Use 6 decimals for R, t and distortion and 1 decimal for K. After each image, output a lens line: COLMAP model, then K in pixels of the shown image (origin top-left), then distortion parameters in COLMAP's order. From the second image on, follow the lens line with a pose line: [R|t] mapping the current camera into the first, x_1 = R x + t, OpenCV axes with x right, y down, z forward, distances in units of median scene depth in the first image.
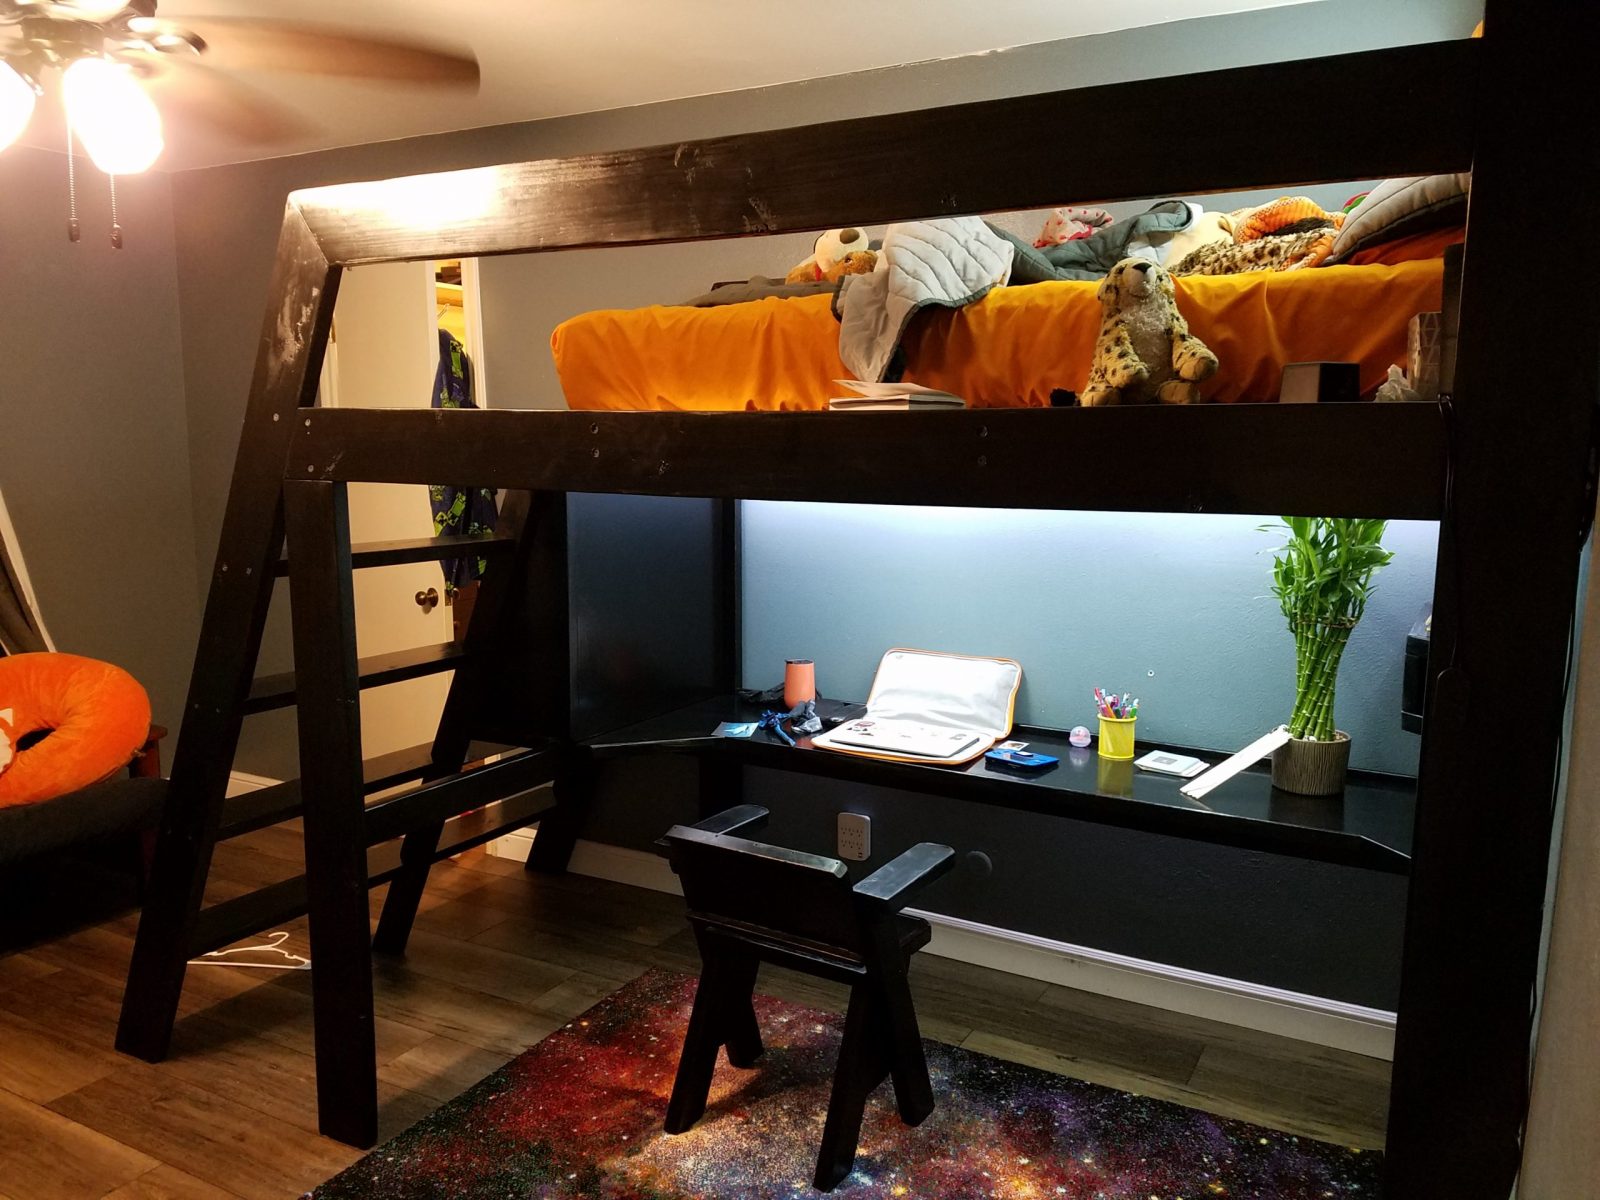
lens RADIAL K [[1236.2, 0, 800.0], [0, 1236.2, 600.0], [0, 0, 1]] dist [0.272024, -0.485688]
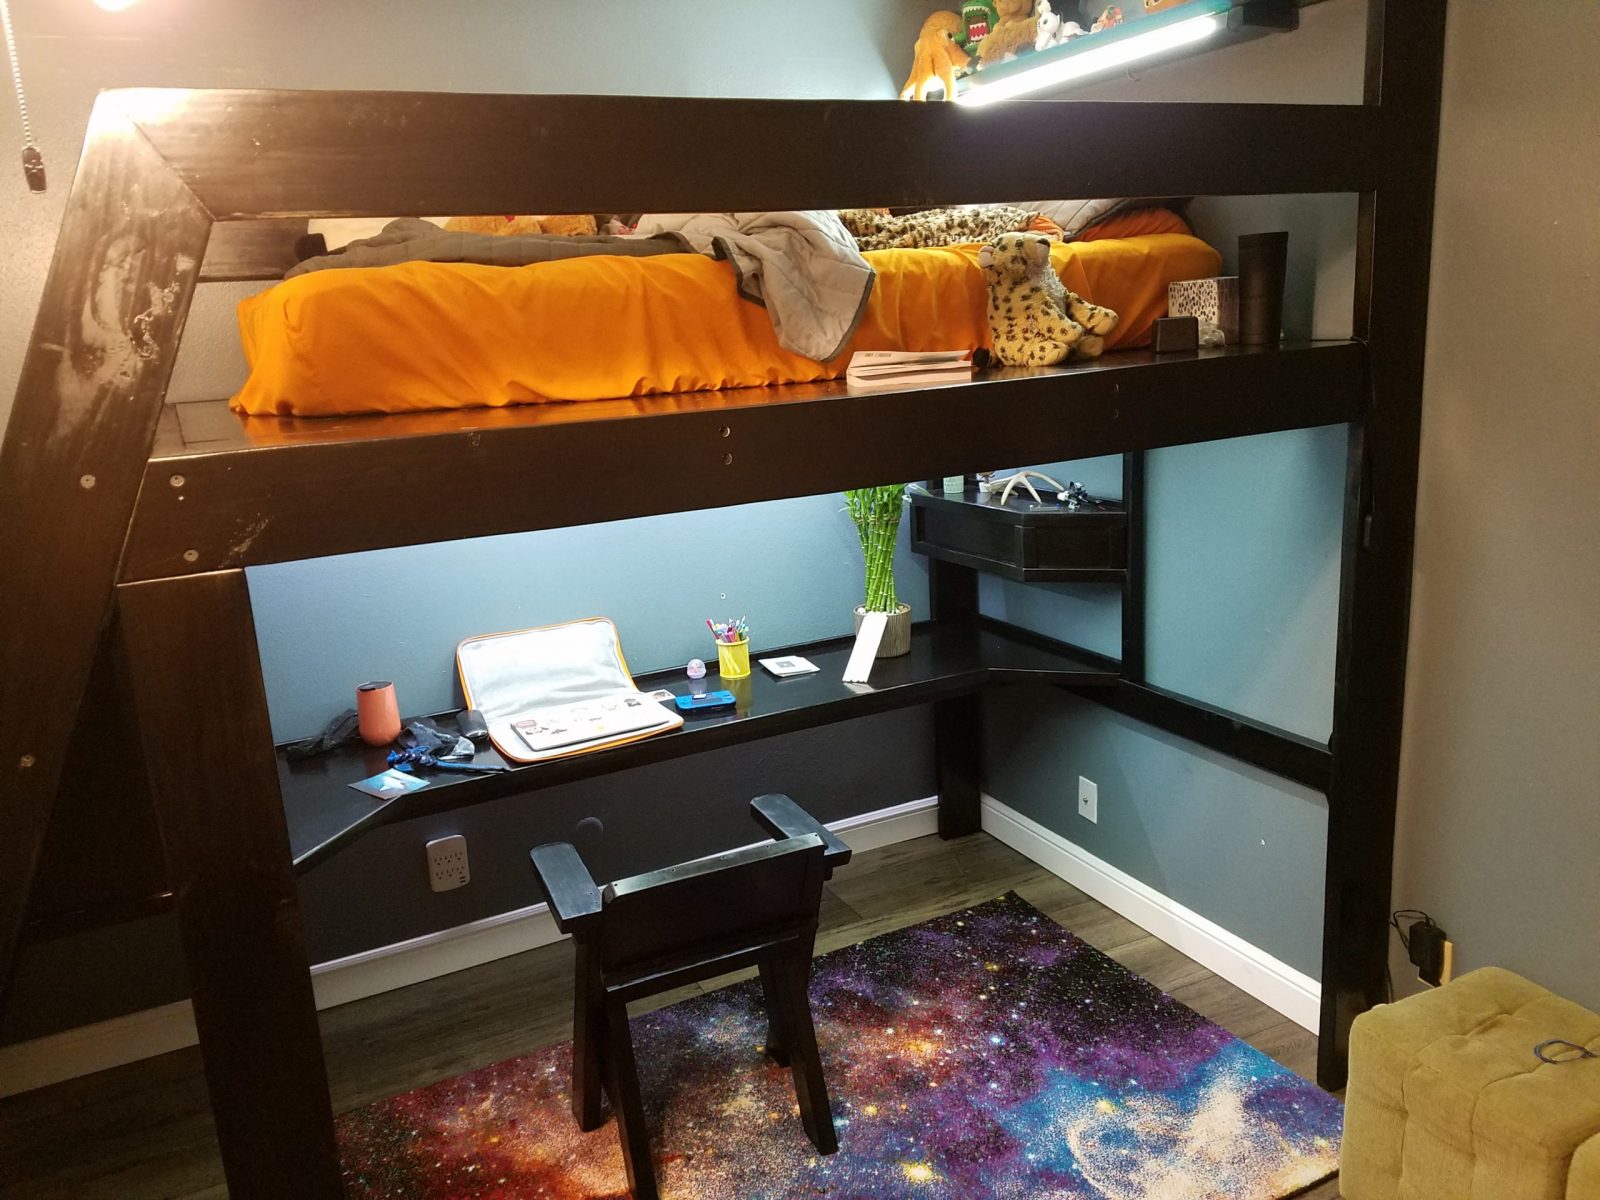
lens RADIAL K [[1226.5, 0, 800.6], [0, 1226.5, 577.8], [0, 0, 1]] dist [0.236680, -0.304012]
pose [[0.562178, -0.215270, 0.798508, -0.654582], [0.170089, 0.974984, 0.143097, -0.120760], [-0.809337, 0.055372, 0.584729, 0.383489]]
